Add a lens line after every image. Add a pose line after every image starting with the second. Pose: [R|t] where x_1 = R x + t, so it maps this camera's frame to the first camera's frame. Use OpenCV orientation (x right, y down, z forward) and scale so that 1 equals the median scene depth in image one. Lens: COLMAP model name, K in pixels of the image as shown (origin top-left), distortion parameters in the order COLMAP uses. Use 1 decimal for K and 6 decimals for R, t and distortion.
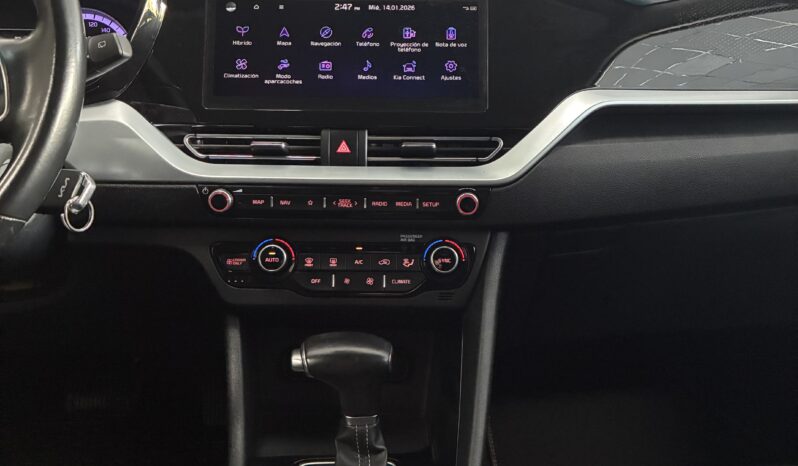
lens RADIAL K [[798.9, 0, 399.0], [0, 798.9, 233.0], [0, 0, 1]] dist [0.002775, -0.001869]
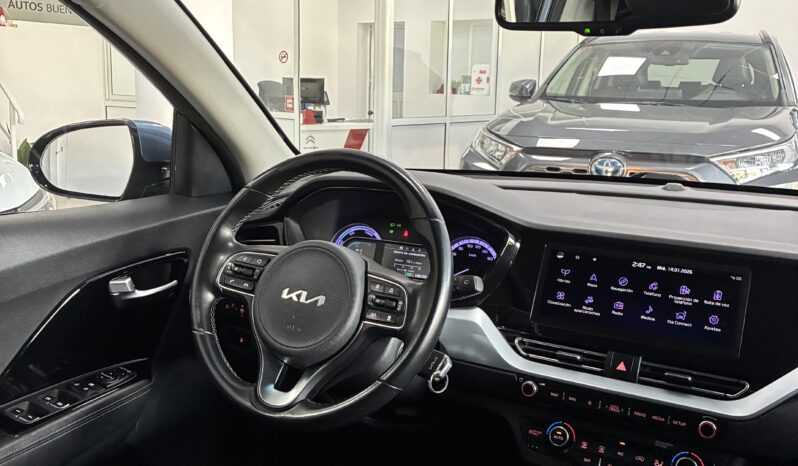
lens RADIAL K [[807.4, 0, 399.4], [0, 807.4, 216.5], [0, 0, 1]] dist [0.013126, -0.007695]
pose [[0.863640, 0.096407, -0.494805, 0.262867], [-0.180775, 0.975489, -0.125463, -0.114864], [0.470582, 0.197803, 0.859899, -0.429027]]
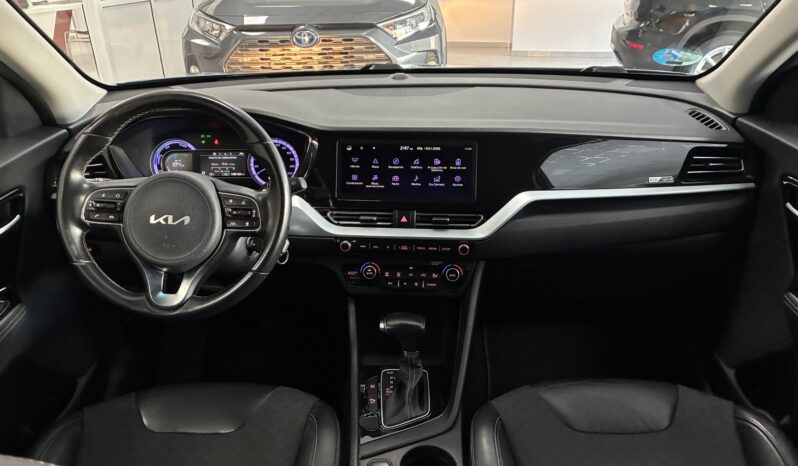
lens RADIAL K [[601.4, 0, 399.0], [0, 601.4, 233.0], [0, 0, 1]] dist [0.012642, 0.002551]
pose [[0.996526, 0.014863, -0.081941, 0.044141], [-0.005842, 0.993997, 0.109248, -0.239615], [0.083073, -0.108389, 0.990631, -0.530258]]
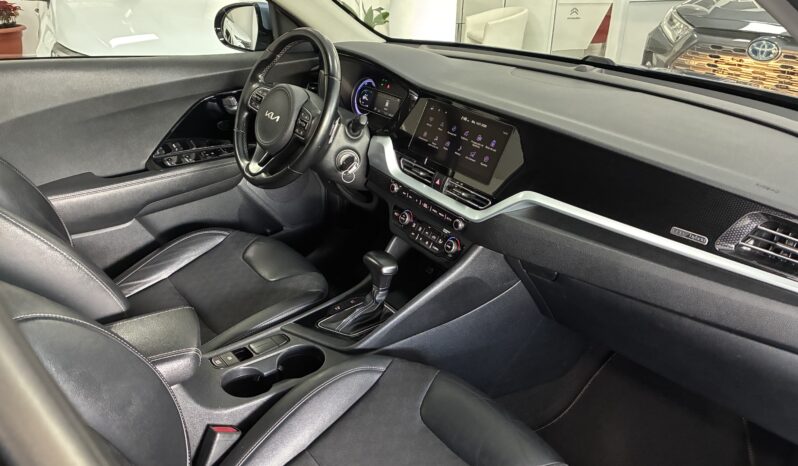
lens RADIAL K [[617.4, 0, 399.0], [0, 617.4, 233.0], [0, 0, 1]] dist [0.001836, -0.006338]
pose [[0.559060, 0.354768, -0.749394, 1.182752], [-0.287445, 0.930712, 0.226167, -0.326668], [0.777706, 0.088968, 0.622300, -0.124686]]
